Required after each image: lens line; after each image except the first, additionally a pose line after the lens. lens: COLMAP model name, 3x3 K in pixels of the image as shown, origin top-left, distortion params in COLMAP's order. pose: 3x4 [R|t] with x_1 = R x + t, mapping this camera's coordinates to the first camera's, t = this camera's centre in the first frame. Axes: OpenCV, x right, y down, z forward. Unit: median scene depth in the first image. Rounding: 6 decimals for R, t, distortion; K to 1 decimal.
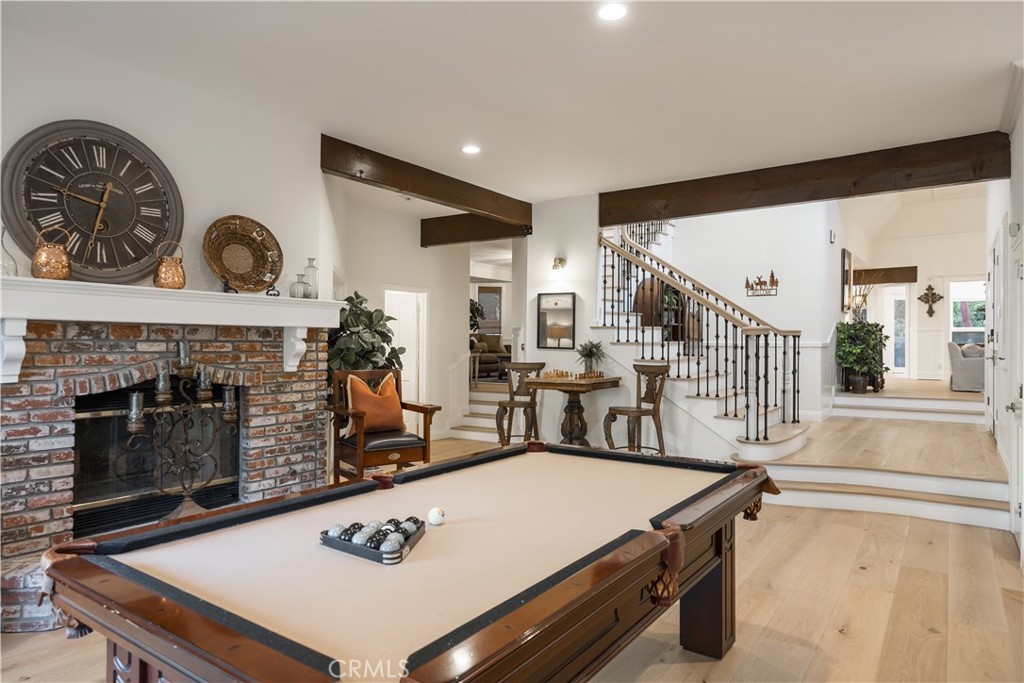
lens RADIAL K [[642.3, 0, 515.1], [0, 642.3, 342.9], [0, 0, 1]] dist [0.007737, 0.002429]
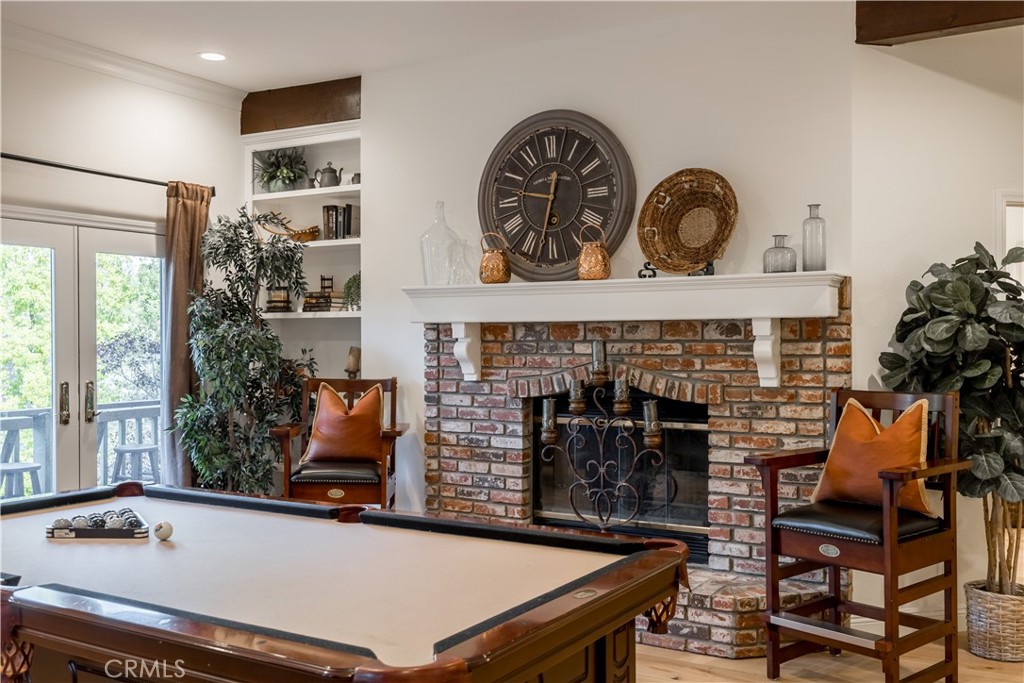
lens RADIAL K [[994.0, 0, 513.7], [0, 994.0, 342.3], [0, 0, 1]] dist [0.002910, 0.000000]
pose [[0.055901, -0.004435, -0.998426, 0.780334], [0.004625, 0.999981, -0.004183, 0.003278], [0.998426, -0.004383, 0.055921, 0.840083]]
